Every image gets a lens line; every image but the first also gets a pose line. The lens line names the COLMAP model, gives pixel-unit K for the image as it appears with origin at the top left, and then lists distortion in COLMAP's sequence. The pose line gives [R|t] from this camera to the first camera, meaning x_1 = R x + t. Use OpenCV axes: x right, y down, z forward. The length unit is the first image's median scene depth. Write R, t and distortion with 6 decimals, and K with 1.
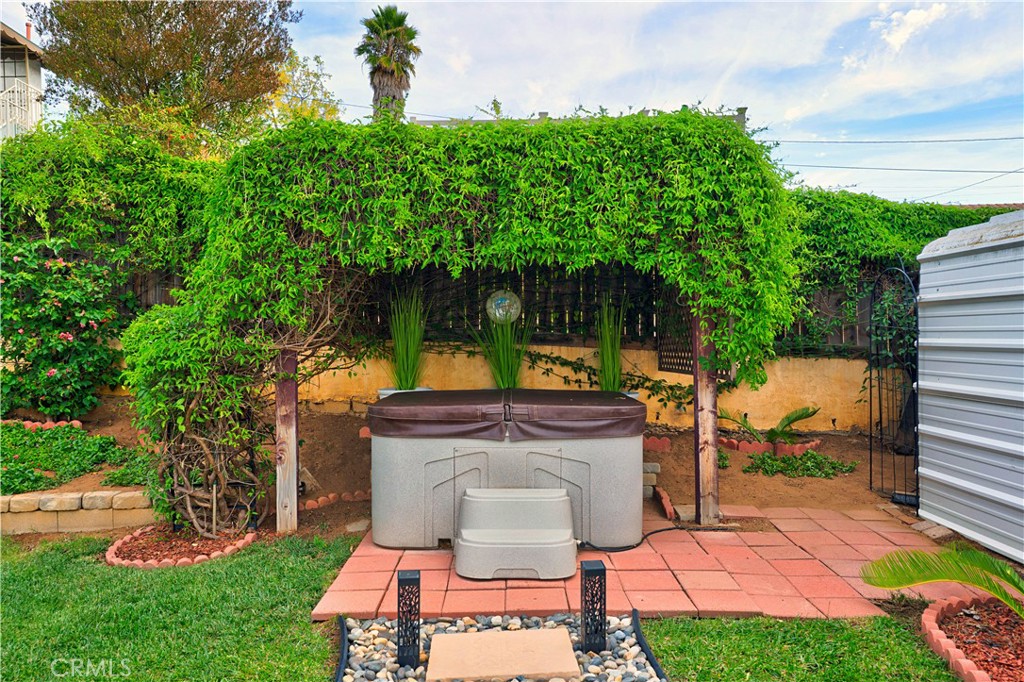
lens RADIAL K [[787.6, 0, 512.0], [0, 787.6, 341.0], [0, 0, 1]] dist [0.030894, 0.003840]
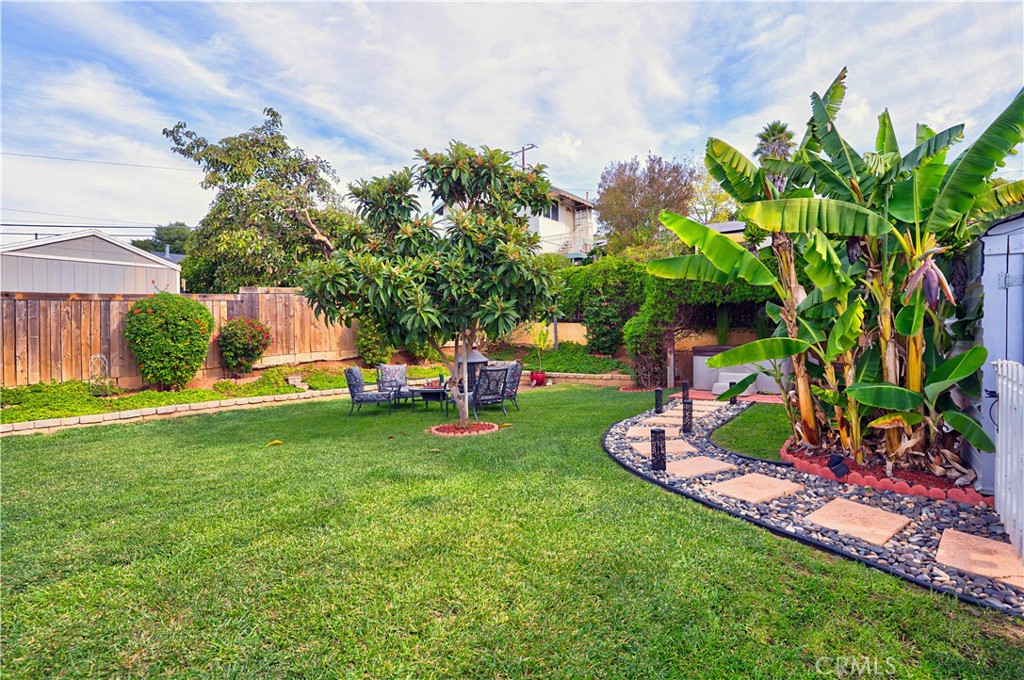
lens RADIAL K [[506.7, 0, 506.9], [0, 506.7, 338.9], [0, 0, 1]] dist [-0.077034, 0.032821]
pose [[0.773422, 0.001271, -0.633890, 0.387299], [0.005583, 0.999946, 0.008816, 0.020132], [0.633867, -0.010358, 0.773373, -0.774506]]
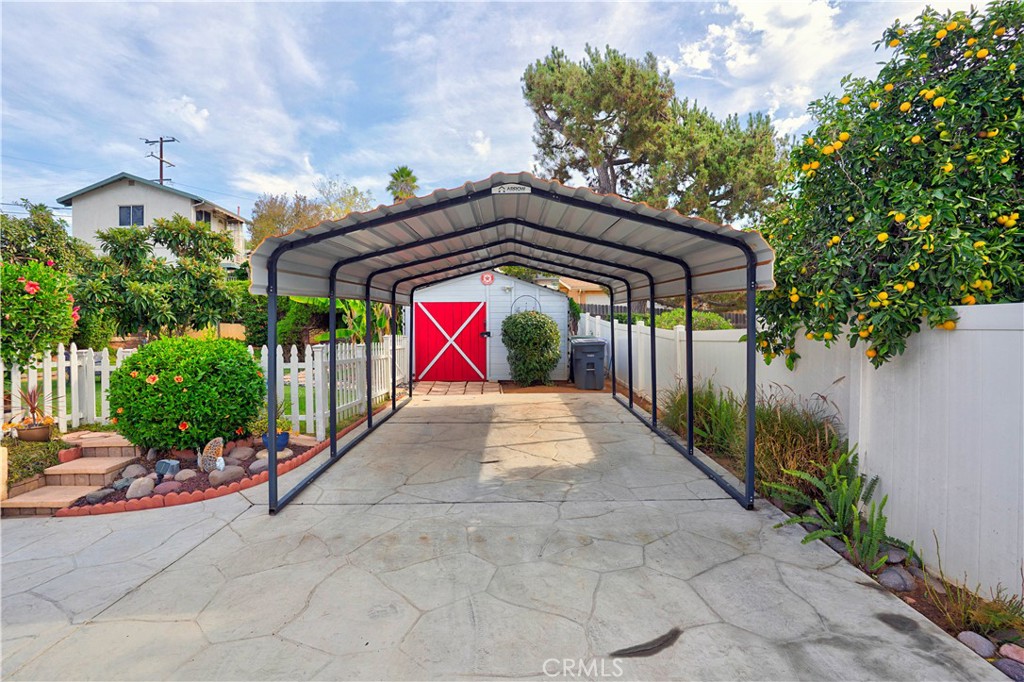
lens RADIAL K [[506.7, 0, 506.9], [0, 506.7, 339.9], [0, 0, 1]] dist [-0.077034, 0.032821]
pose [[0.999934, 0.000203, -0.011474, 0.805585], [-0.000173, 0.999997, 0.002624, 0.057071], [0.011474, -0.002622, 0.999931, -1.699239]]
